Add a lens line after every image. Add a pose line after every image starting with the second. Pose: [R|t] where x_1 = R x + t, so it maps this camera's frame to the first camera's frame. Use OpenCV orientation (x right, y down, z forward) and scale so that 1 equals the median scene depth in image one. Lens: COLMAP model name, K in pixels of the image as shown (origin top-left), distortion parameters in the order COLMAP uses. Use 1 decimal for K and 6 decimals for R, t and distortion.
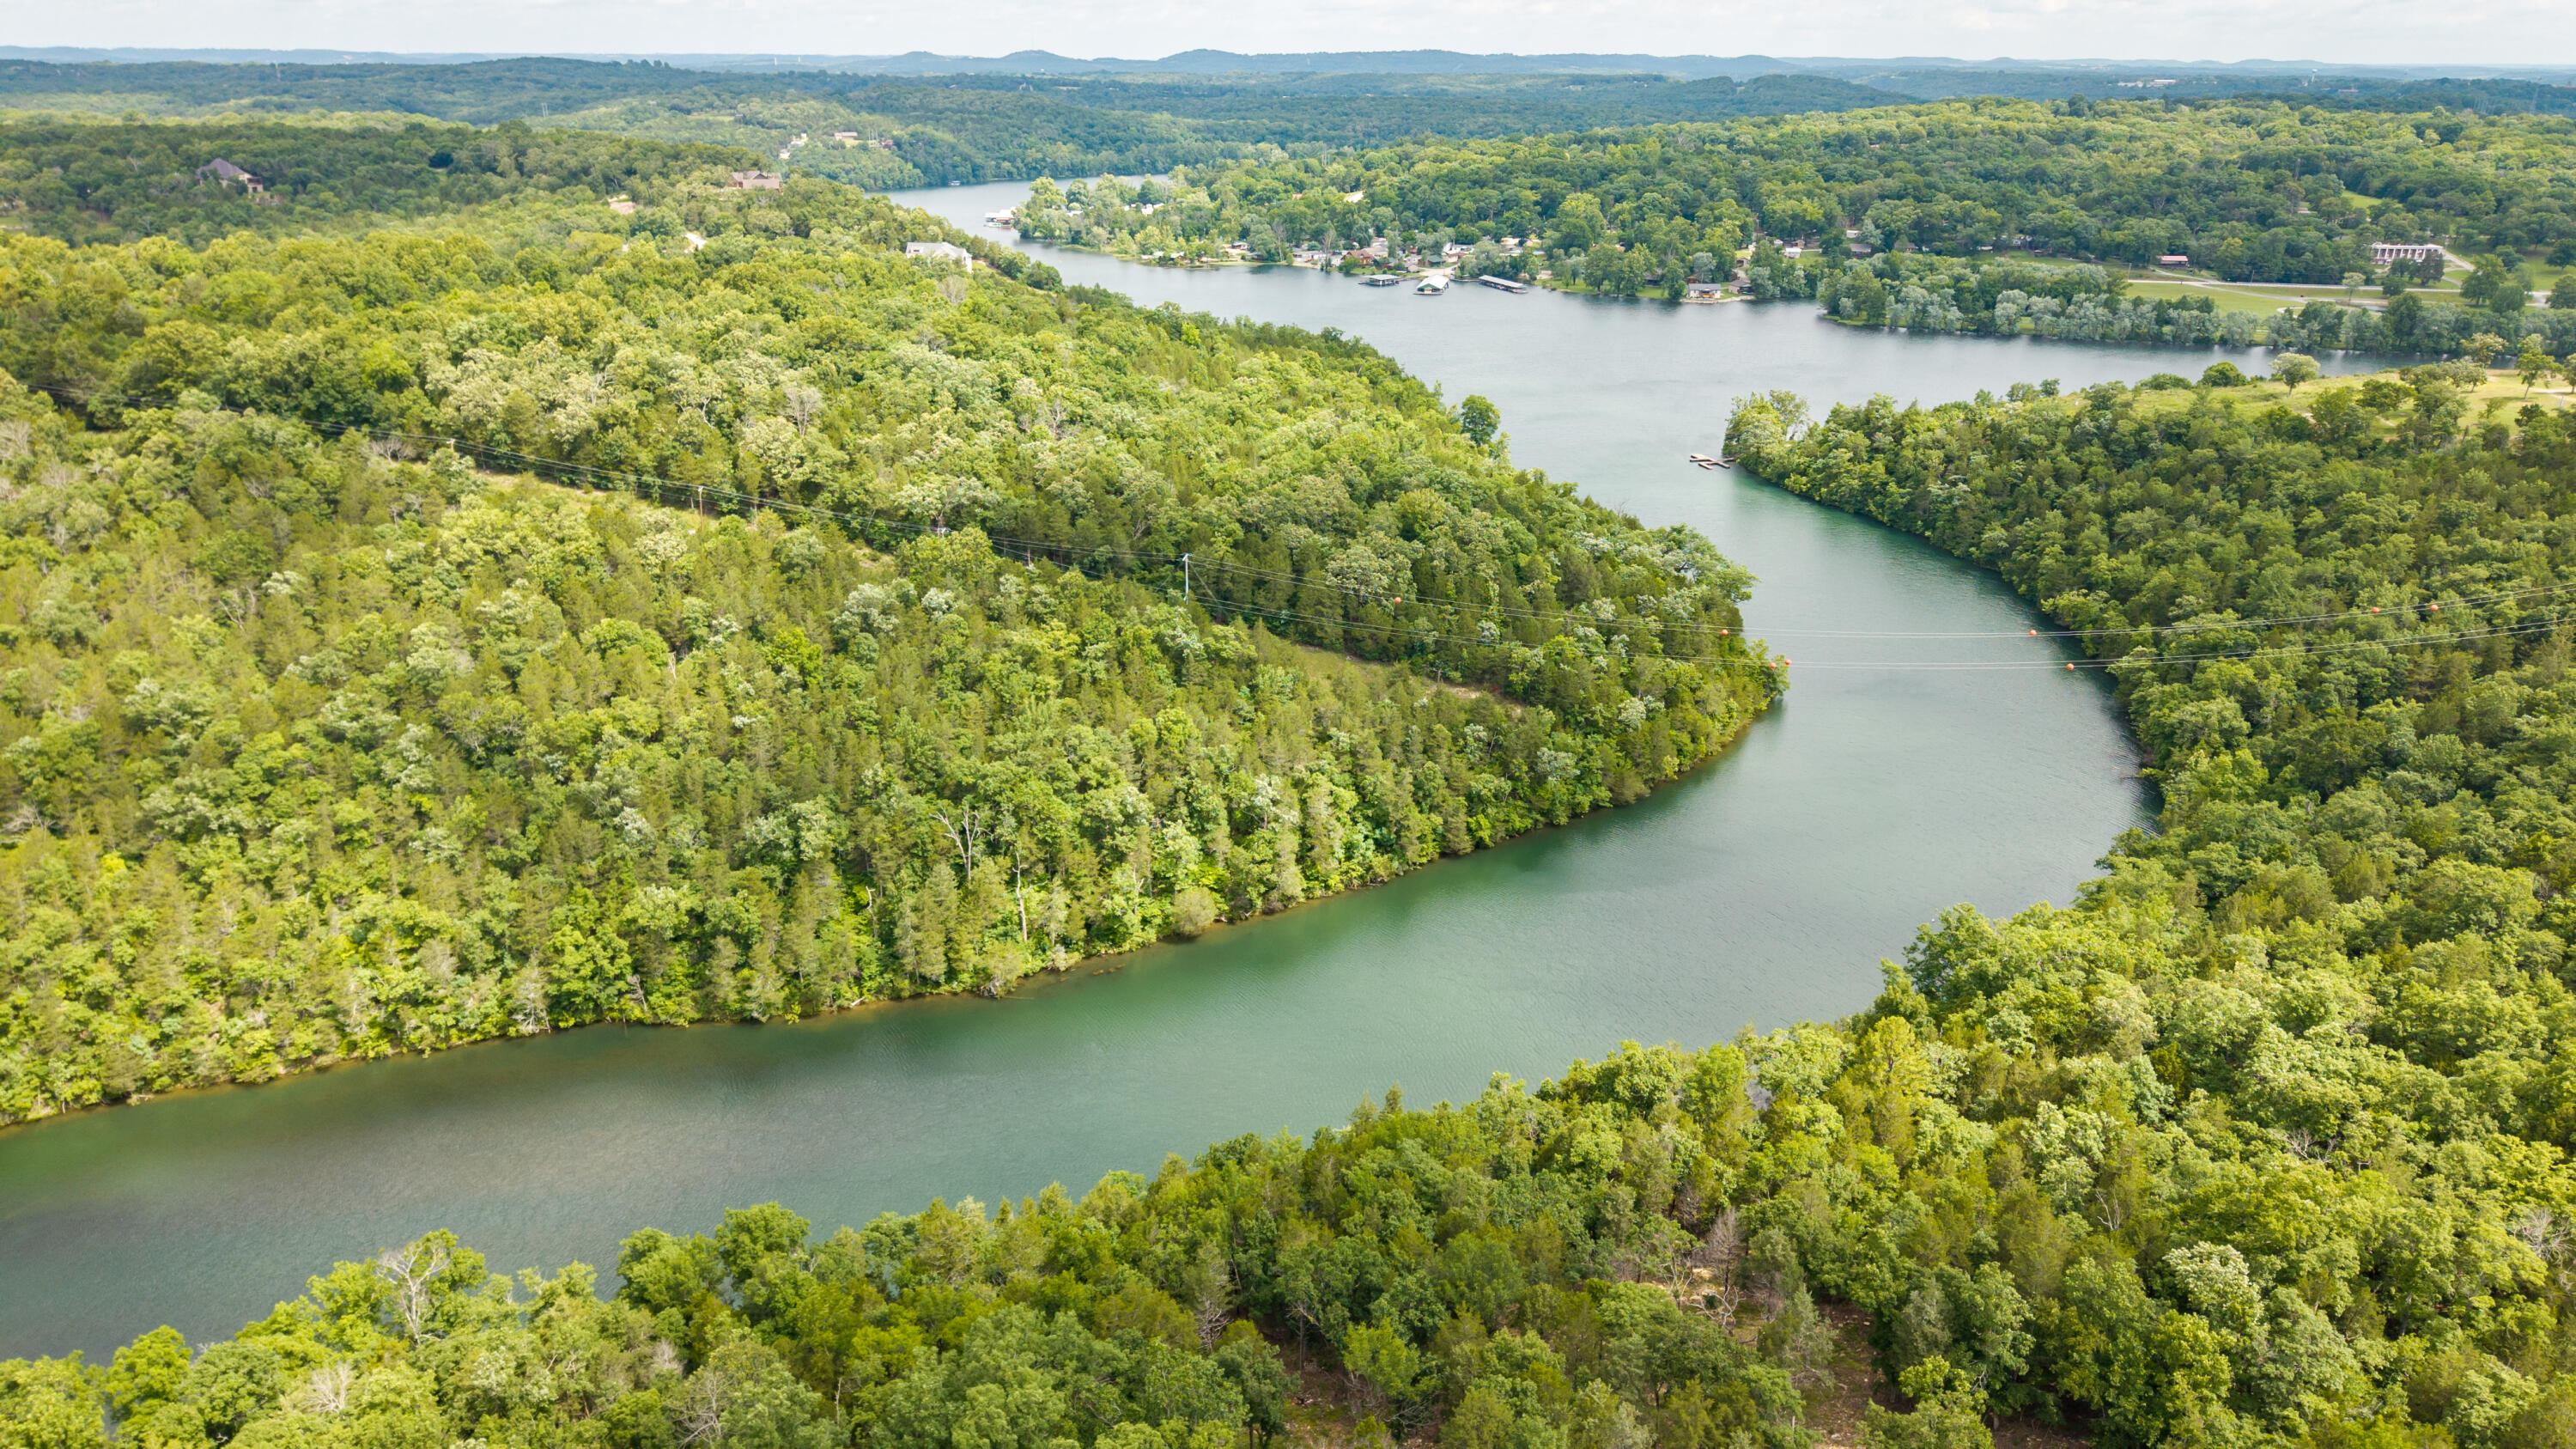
lens RADIAL K [[1749.3, 0, 1288.0], [0, 1749.3, 724.5], [0, 0, 1]] dist [0.096964, -0.146927]
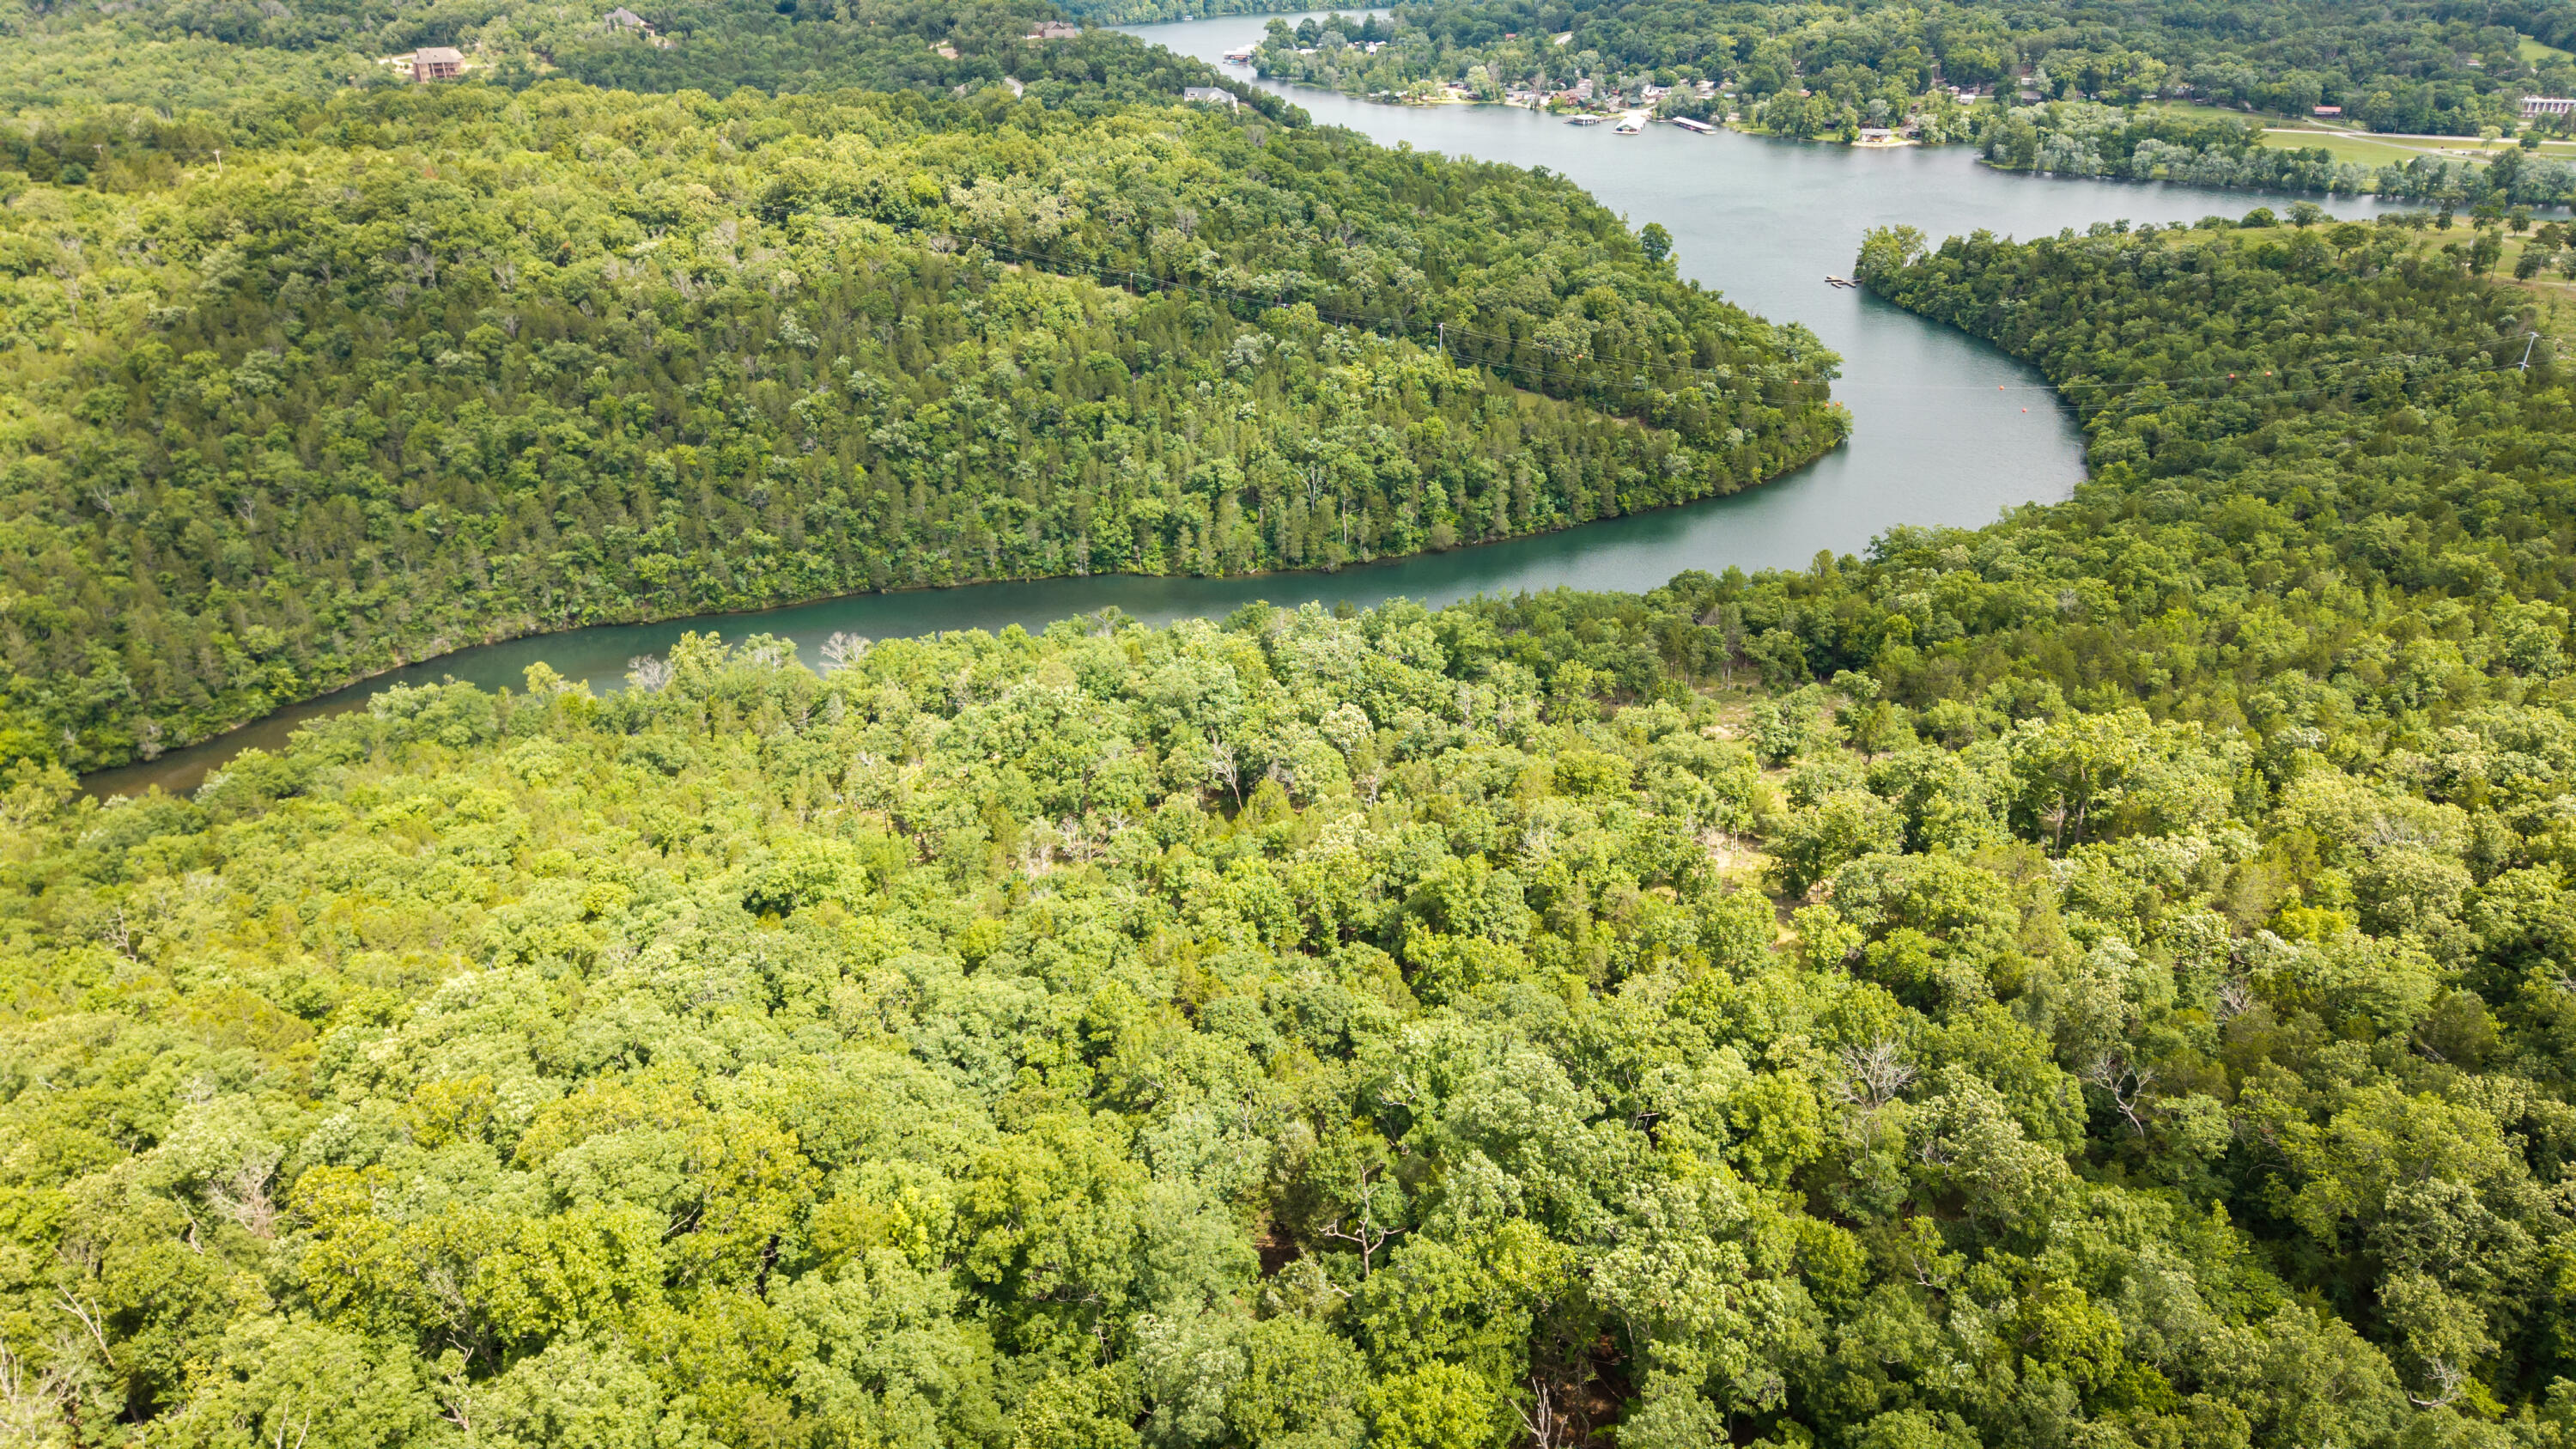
lens RADIAL K [[1760.4, 0, 1288.0], [0, 1760.4, 724.5], [0, 0, 1]] dist [0.059673, -0.056872]
pose [[0.994273, 0.046850, -0.096051, -0.023983], [-0.038085, 0.995110, 0.091135, 0.101380], [0.099851, -0.086955, 0.991196, -0.502655]]
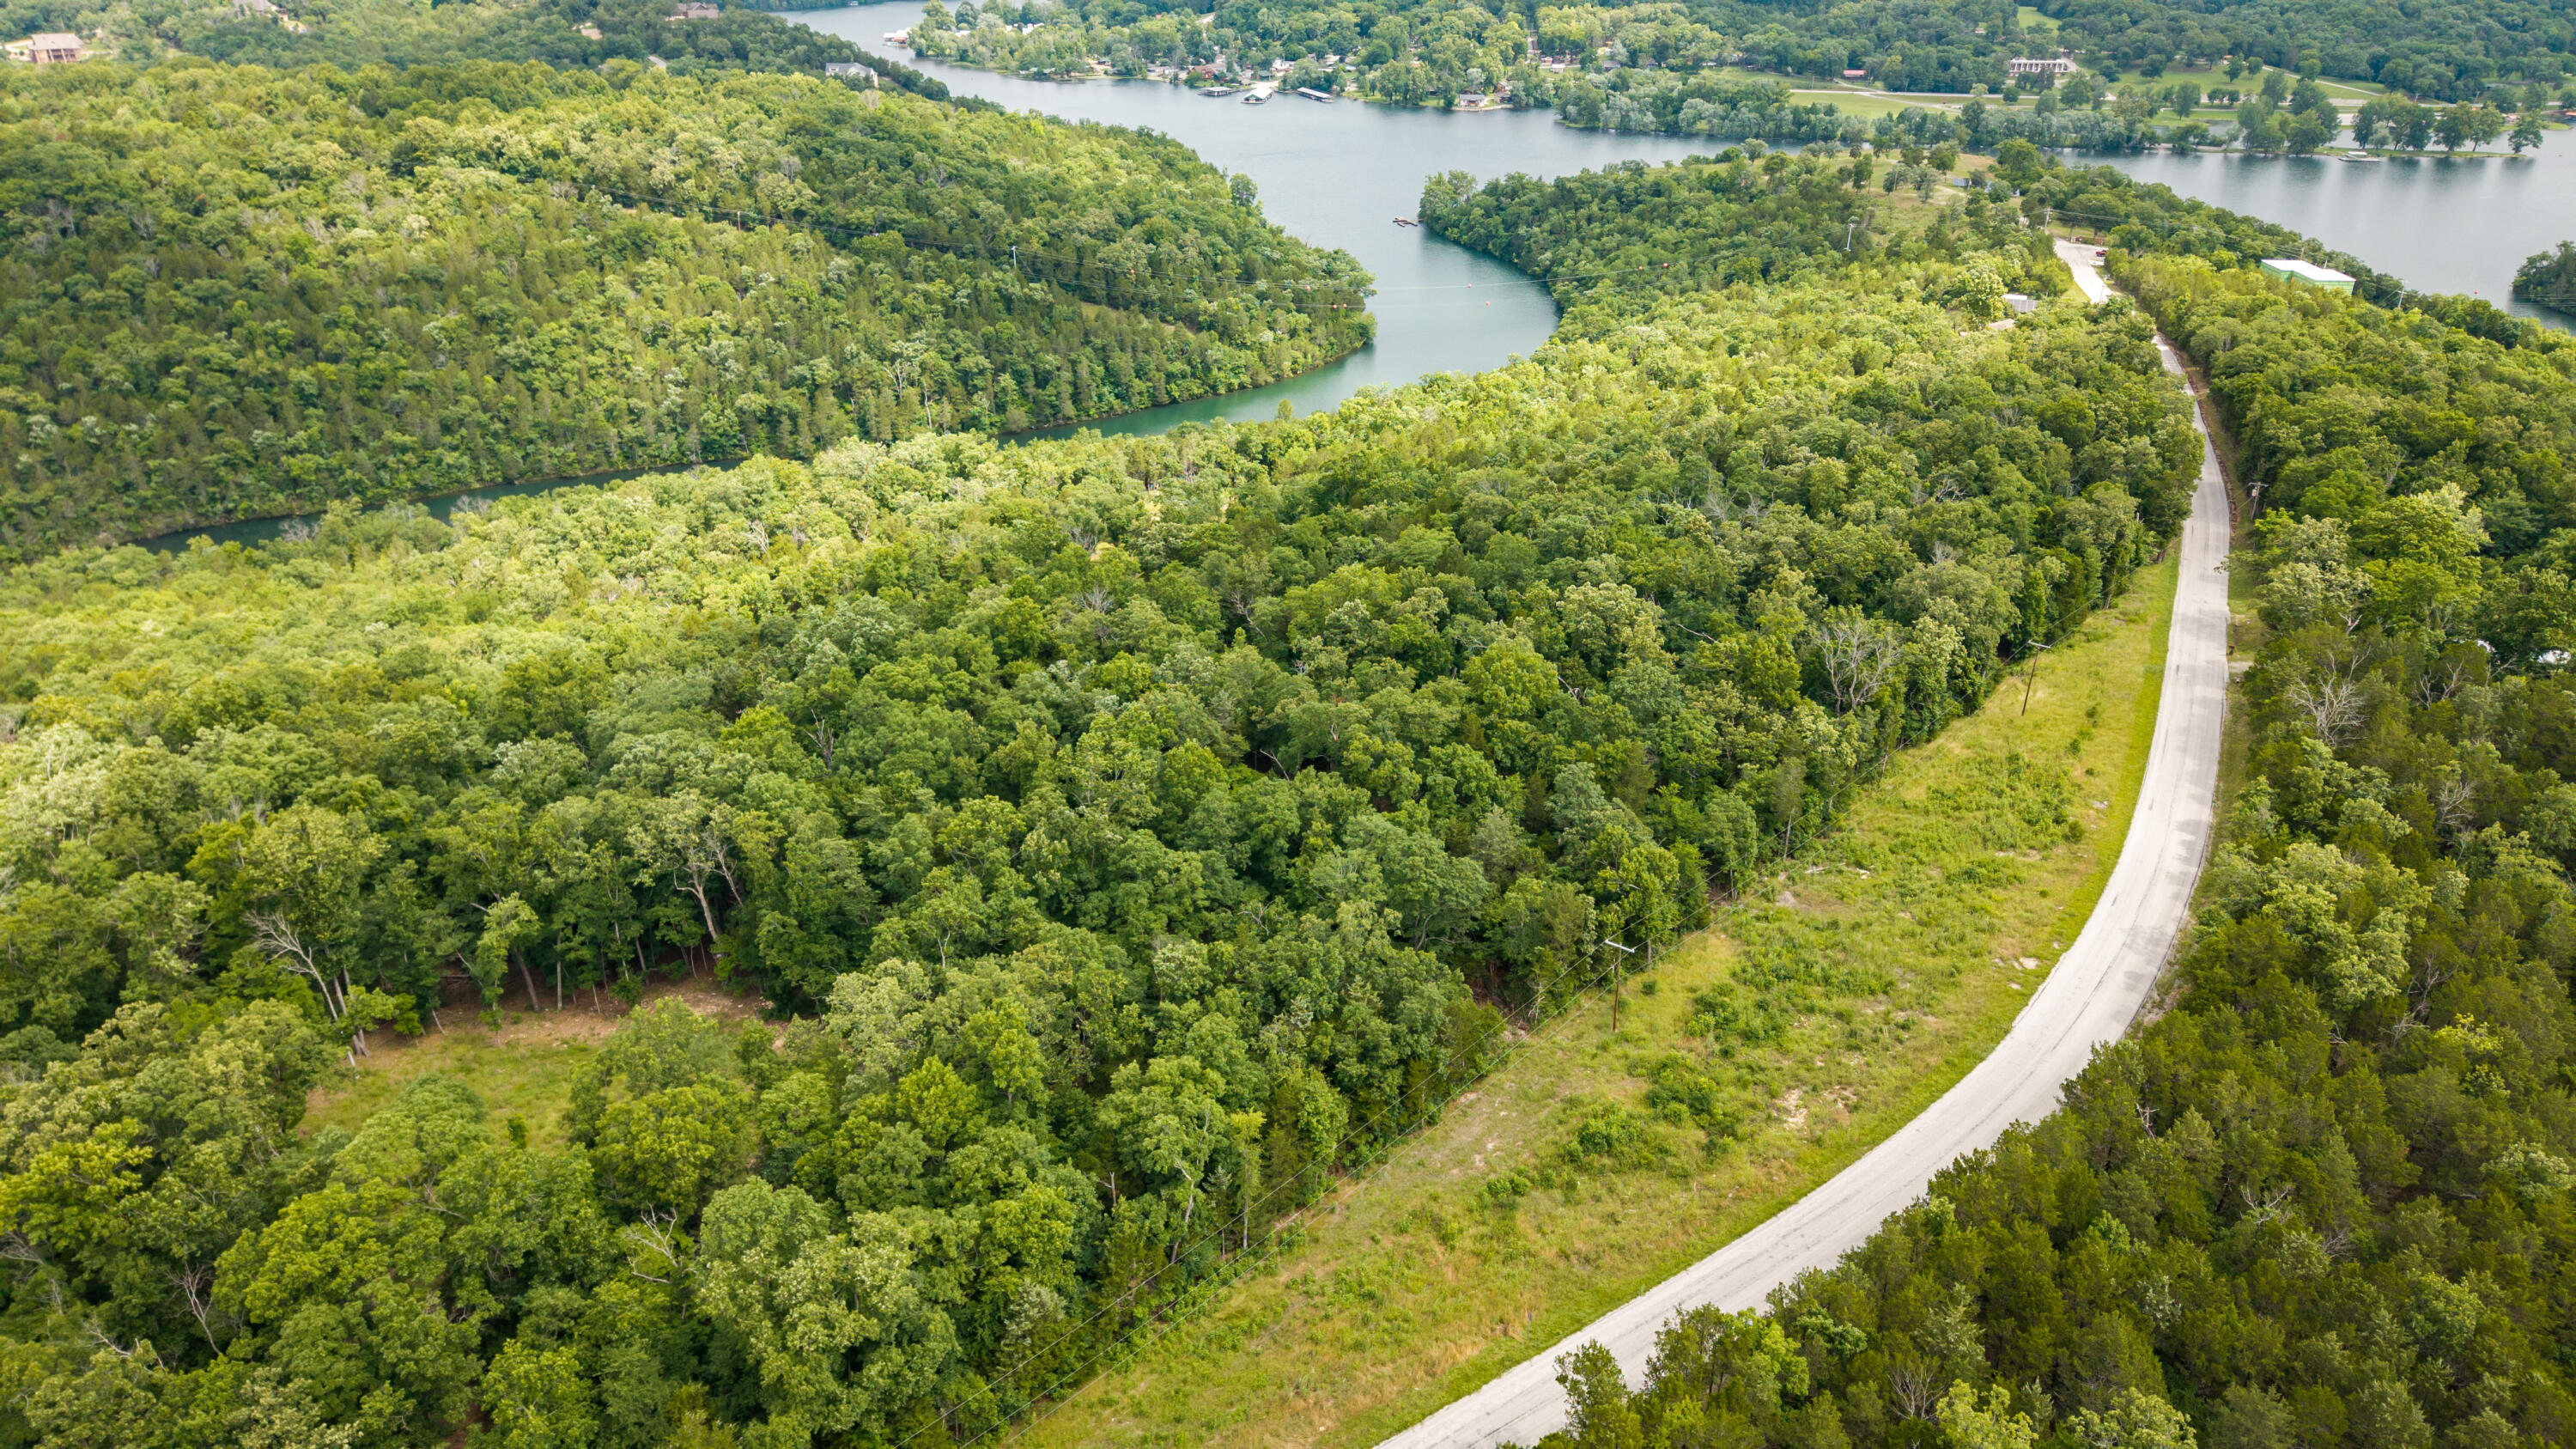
lens RADIAL K [[1772.0, 0, 1288.0], [0, 1772.0, 724.5], [0, 0, 1]] dist [0.026220, -0.004216]
pose [[0.998858, -0.020156, 0.043324, 0.116130], [0.016015, 0.995453, 0.093901, 0.194469], [-0.045020, -0.093100, 0.994638, -0.754852]]
